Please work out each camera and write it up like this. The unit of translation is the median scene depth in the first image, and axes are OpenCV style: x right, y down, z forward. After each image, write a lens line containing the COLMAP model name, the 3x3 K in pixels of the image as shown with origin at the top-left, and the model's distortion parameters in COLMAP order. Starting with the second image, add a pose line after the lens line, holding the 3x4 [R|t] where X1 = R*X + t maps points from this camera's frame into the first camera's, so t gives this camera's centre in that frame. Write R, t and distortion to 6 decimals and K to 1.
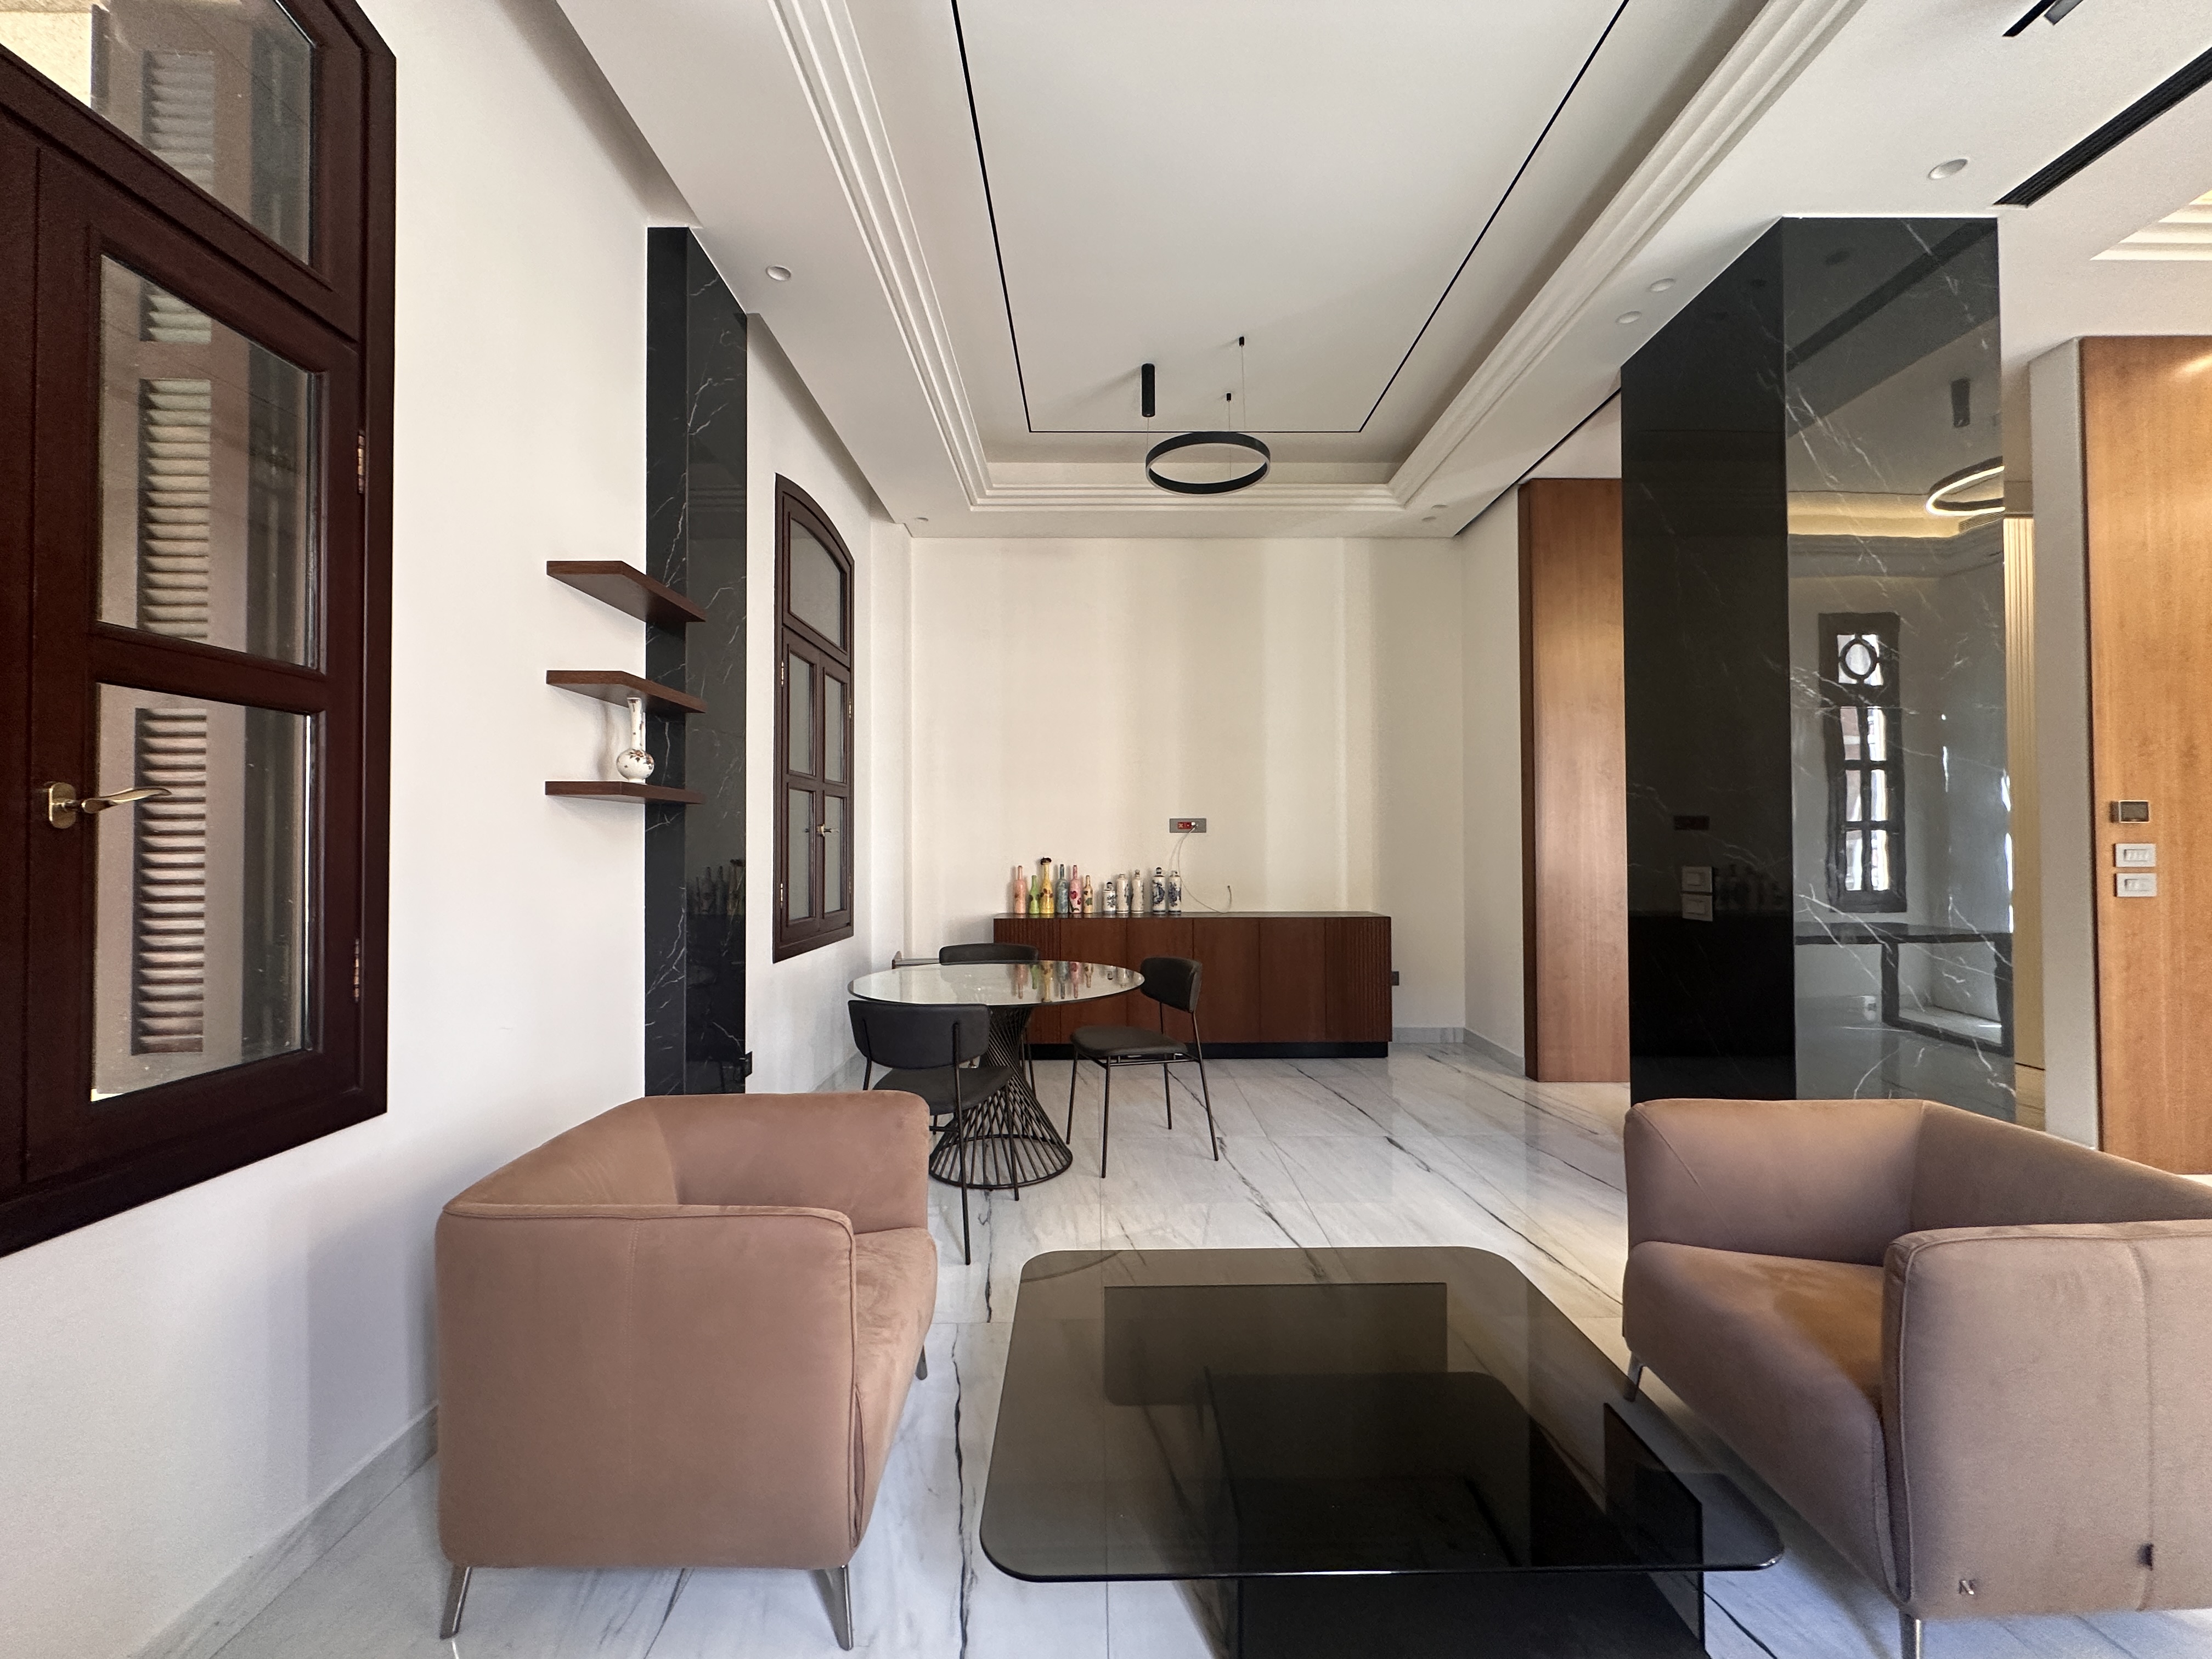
lens RADIAL K [[878.0, 0, 1105.7], [0, 878.0, 825.7], [0, 0, 1]] dist [-0.000931, 0.000376]
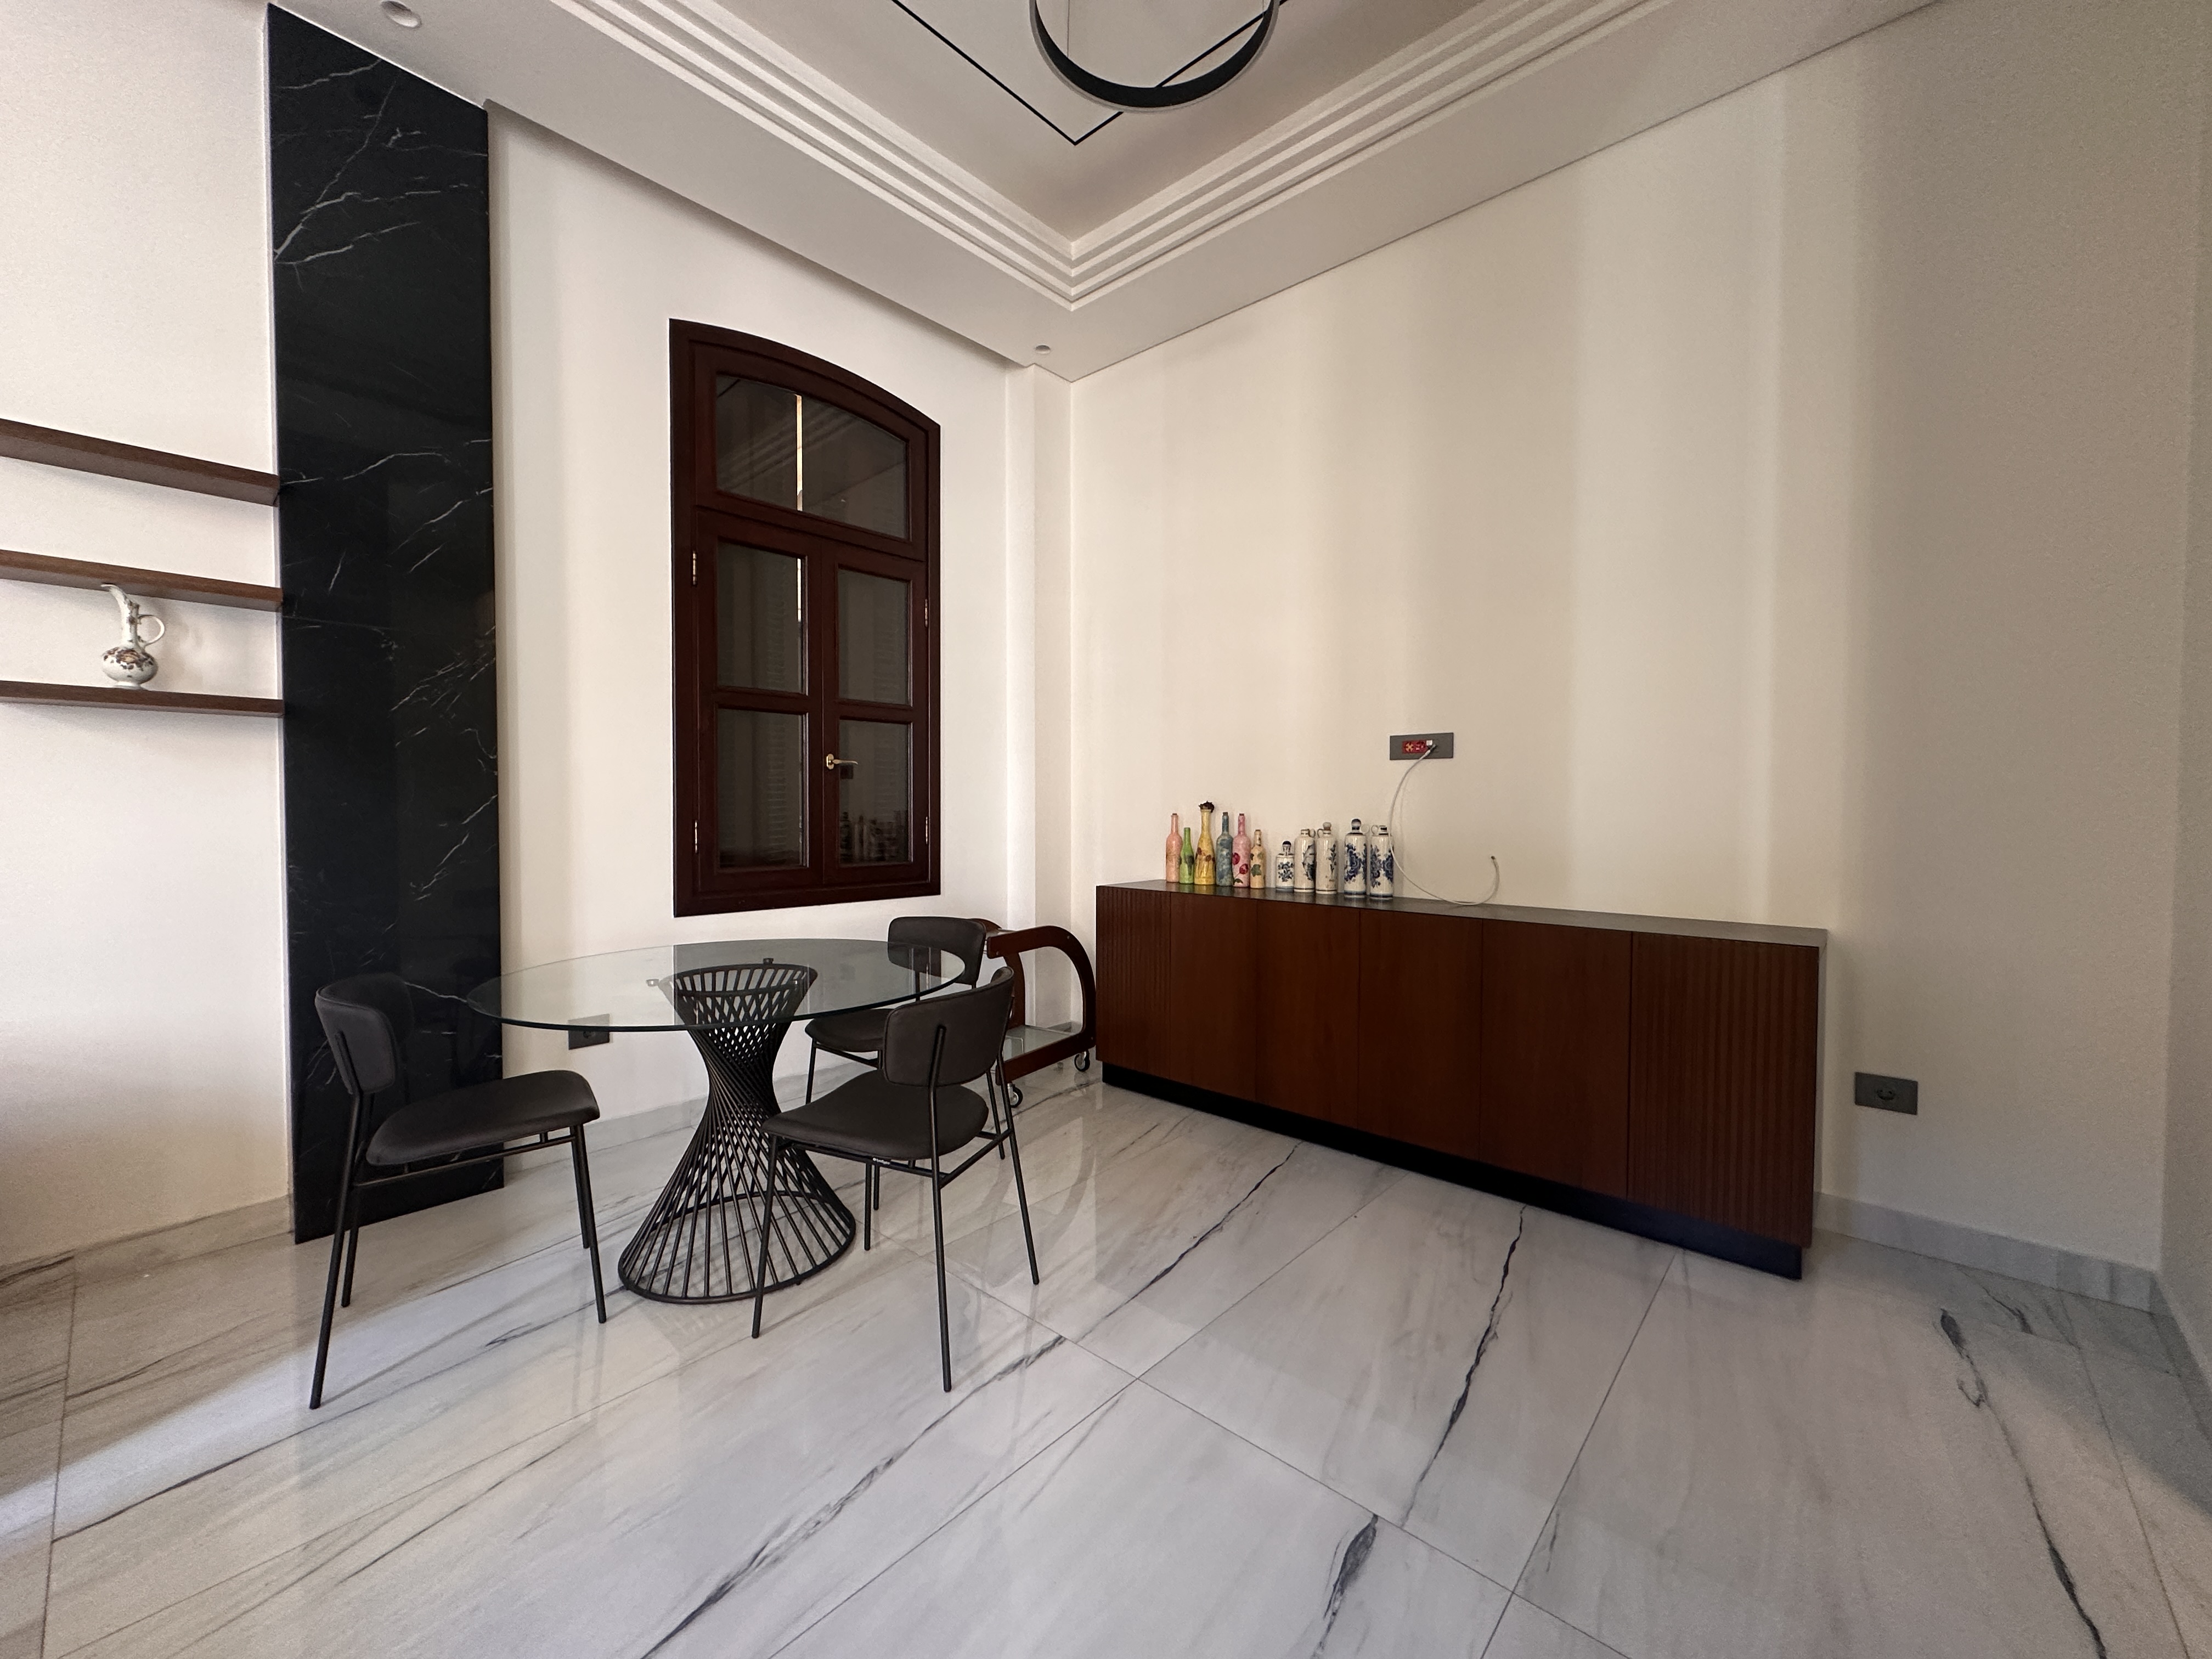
lens RADIAL K [[876.8, 0, 1106.0], [0, 876.8, 829.5], [0, 0, 1]] dist [-0.003657, -0.000118]
pose [[0.742973, 0.023661, -0.668903, 0.417680], [0.008701, 0.998949, 0.045000, 0.033450], [0.669265, -0.039254, 0.741986, 0.568358]]
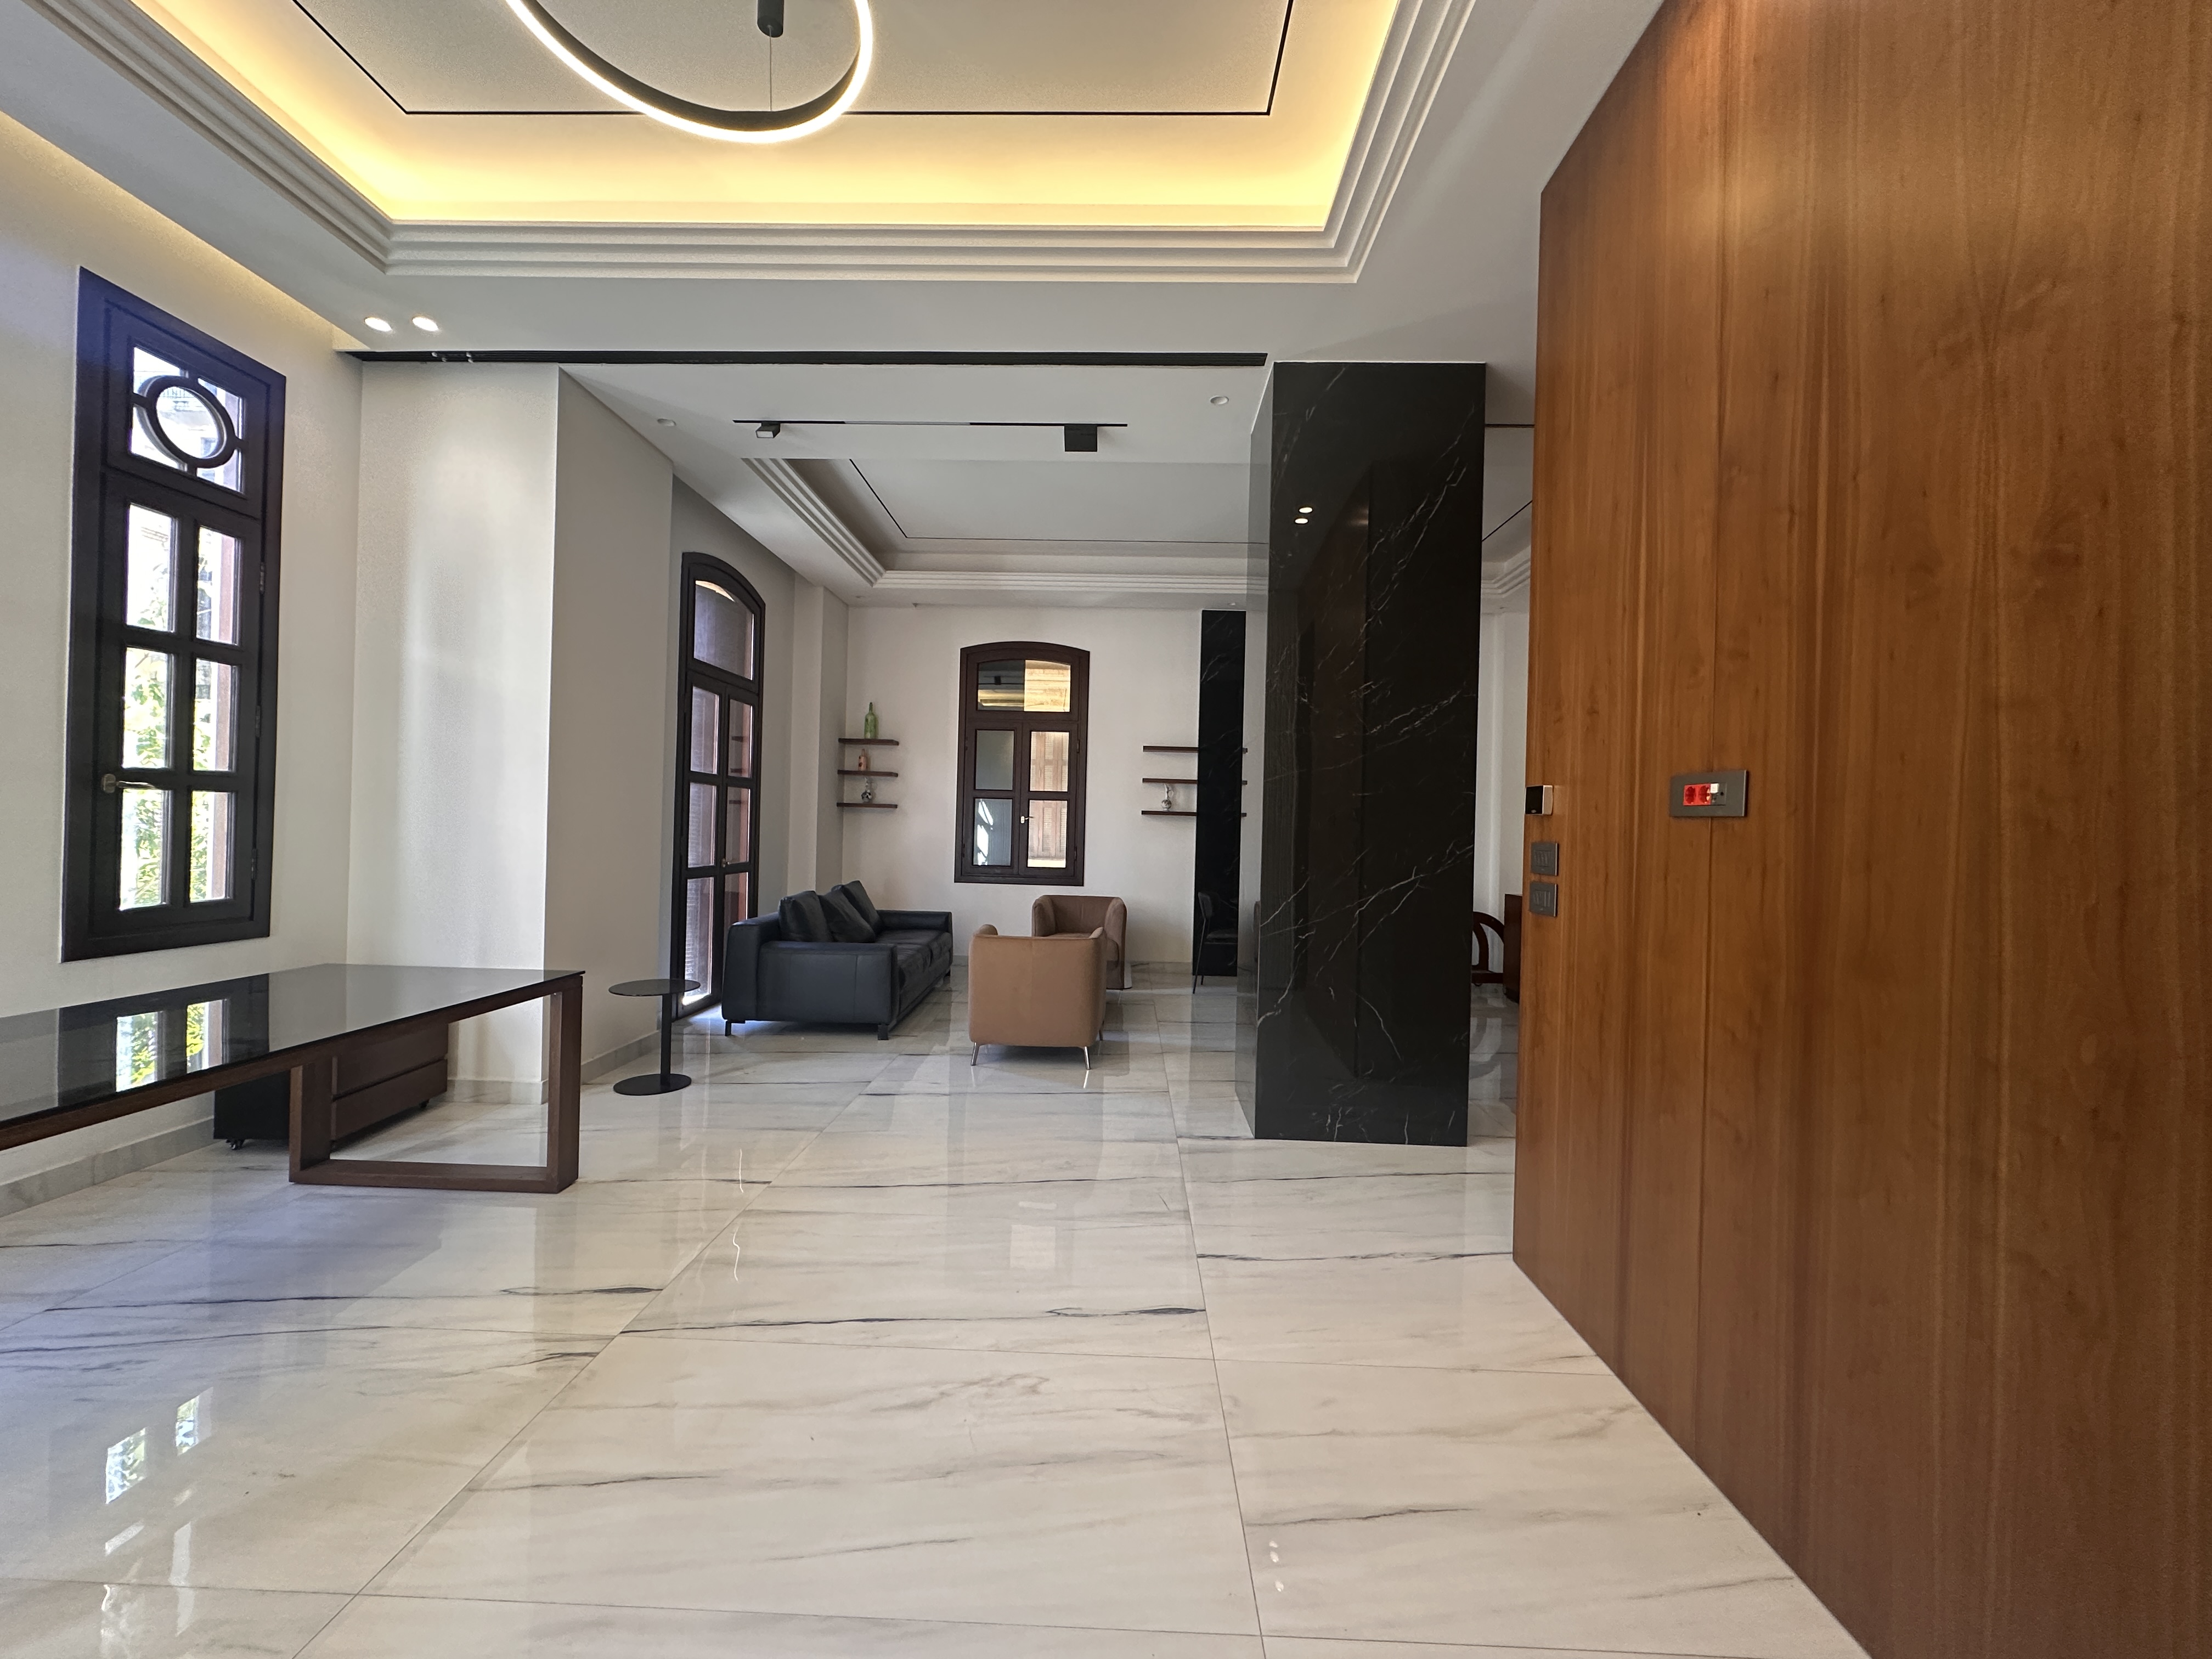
lens RADIAL K [[876.8, 0, 1106.0], [0, 876.8, 829.5], [0, 0, 1]] dist [-0.003657, -0.000118]
pose [[-0.031743, 0.002123, -0.999494, 1.484940], [-0.007136, 0.999972, 0.002350, 0.007495], [0.999471, 0.007207, -0.031726, 0.502770]]
